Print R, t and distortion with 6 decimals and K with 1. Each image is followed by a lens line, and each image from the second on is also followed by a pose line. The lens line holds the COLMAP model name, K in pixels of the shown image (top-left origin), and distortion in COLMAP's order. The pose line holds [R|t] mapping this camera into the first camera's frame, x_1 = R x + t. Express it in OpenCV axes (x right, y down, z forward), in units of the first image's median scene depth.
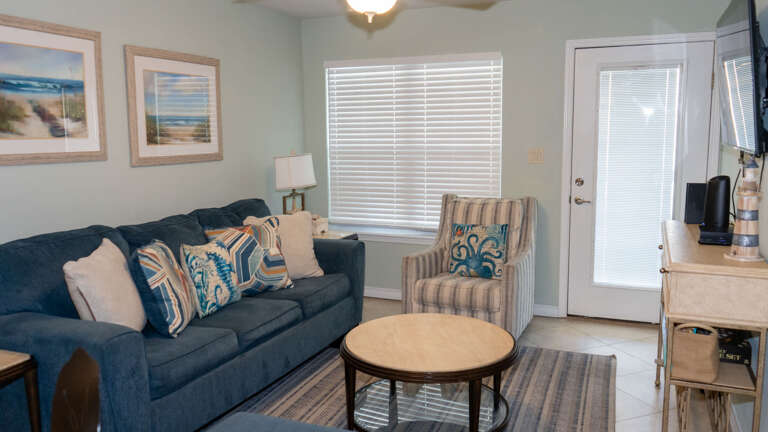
lens RADIAL K [[625.9, 0, 387.8], [0, 625.9, 214.4], [0, 0, 1]] dist [-0.013095, 0.029437]
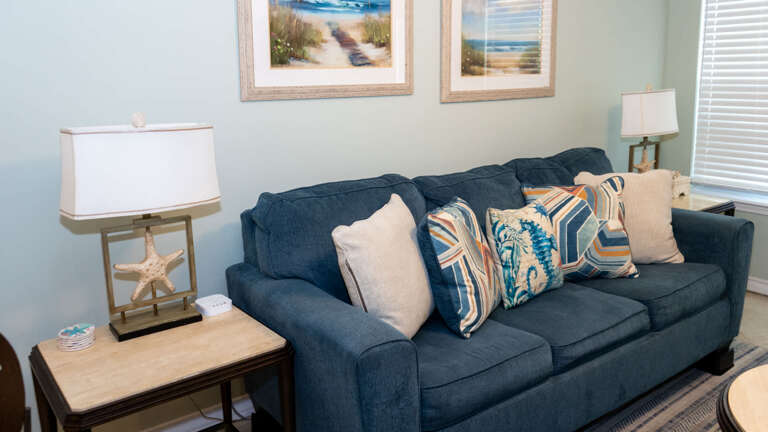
lens RADIAL K [[625.9, 0, 380.1], [0, 625.9, 179.2], [0, 0, 1]] dist [-0.013095, 0.029437]
pose [[0.860931, 0.083775, -0.501776, -0.063995], [-0.059857, 0.996178, 0.063618, -0.026316], [0.505187, -0.024736, 0.862655, 0.273896]]
